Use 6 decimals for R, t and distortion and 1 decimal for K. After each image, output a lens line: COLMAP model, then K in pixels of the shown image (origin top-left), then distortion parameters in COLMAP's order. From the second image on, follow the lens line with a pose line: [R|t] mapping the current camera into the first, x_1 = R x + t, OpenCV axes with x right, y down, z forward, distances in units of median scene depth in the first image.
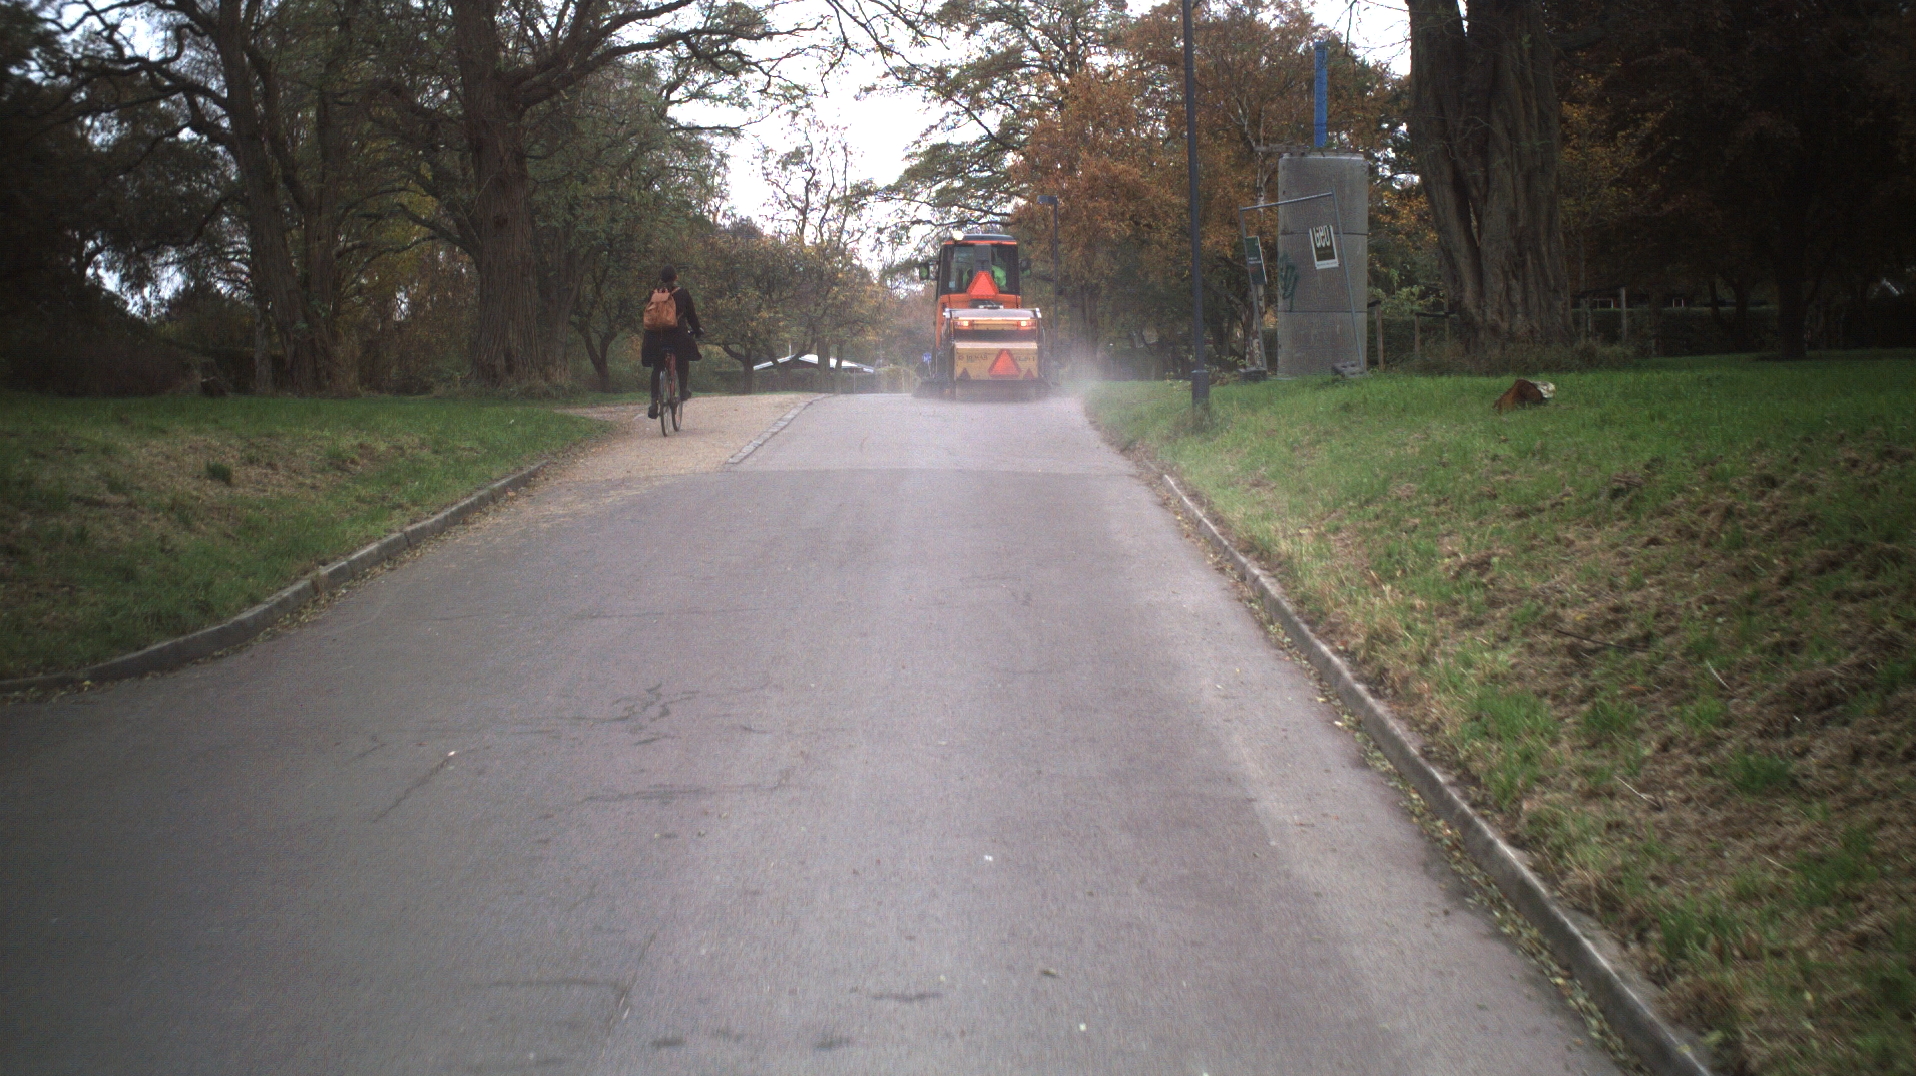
lens RADIAL K [[3651.7, 0, 958.0], [0, 3651.7, 538.0], [0, 0, 1]] dist [-0.281273, 0.164532]
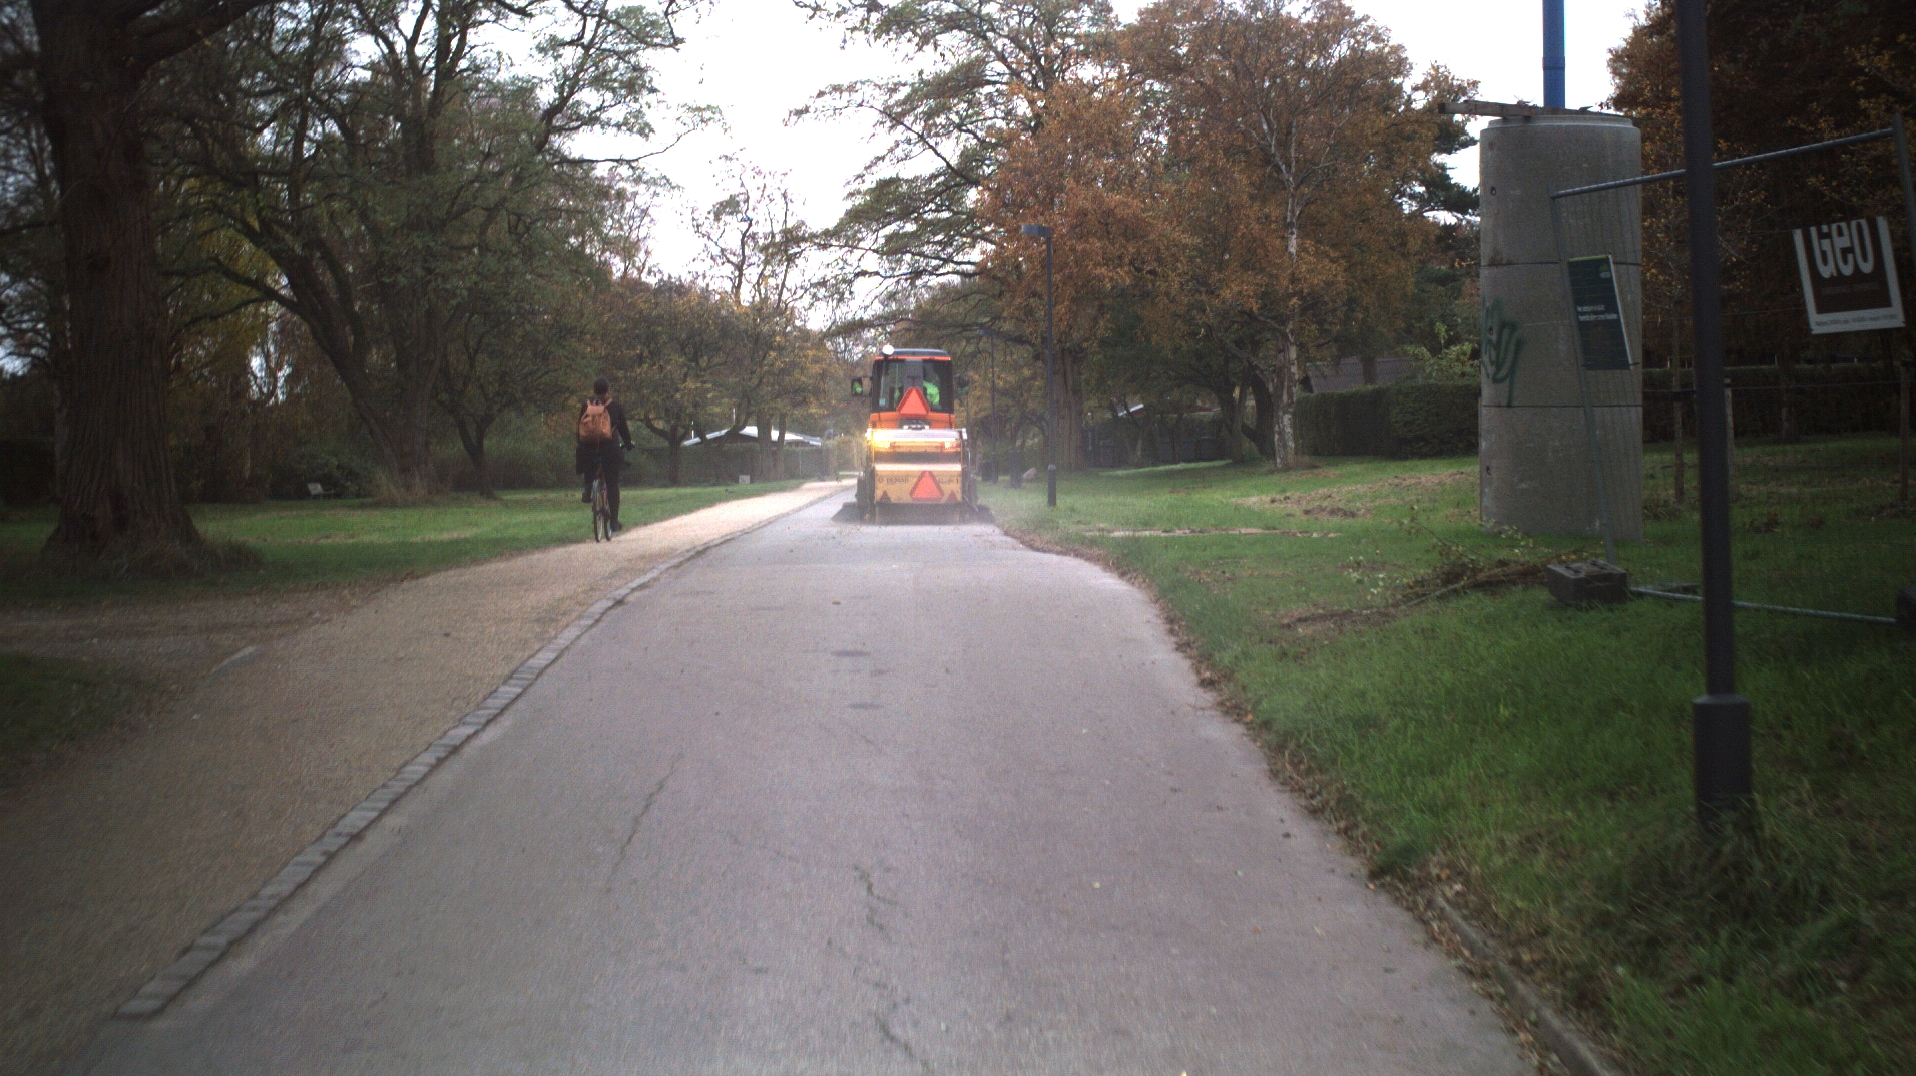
lens RADIAL K [[3651.7, 0, 958.0], [0, 3651.7, 538.0], [0, 0, 1]] dist [-0.281273, 0.164532]
pose [[0.999848, -0.013475, 0.011047, 0.000647], [0.013651, 0.999779, -0.015984, -0.013652], [-0.010829, 0.016133, 0.999811, 0.178522]]
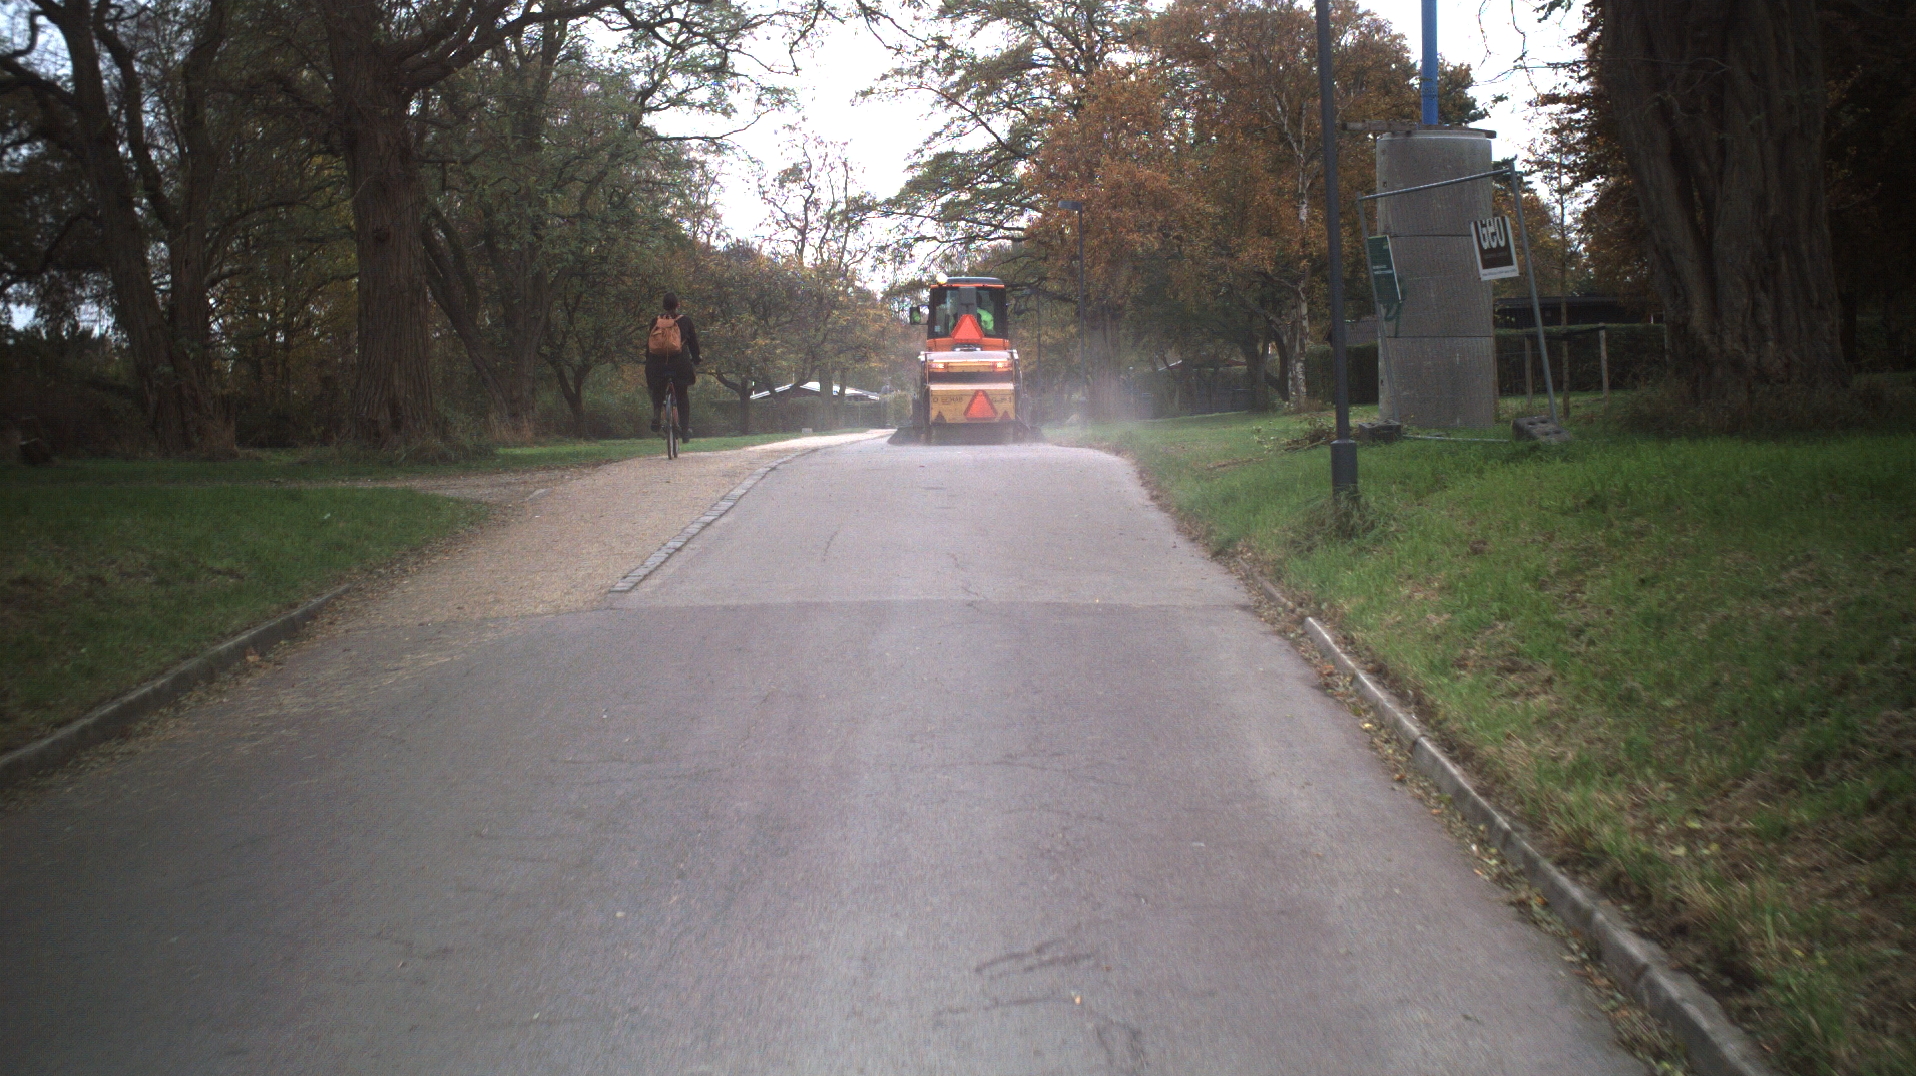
lens RADIAL K [[3651.7, 0, 958.0], [0, 3651.7, 538.0], [0, 0, 1]] dist [-0.281273, 0.164532]
pose [[0.999893, -0.014232, -0.003363, 0.000077], [0.014213, 0.999882, -0.005826, -0.006433], [0.003445, 0.005777, 0.999977, 0.089327]]
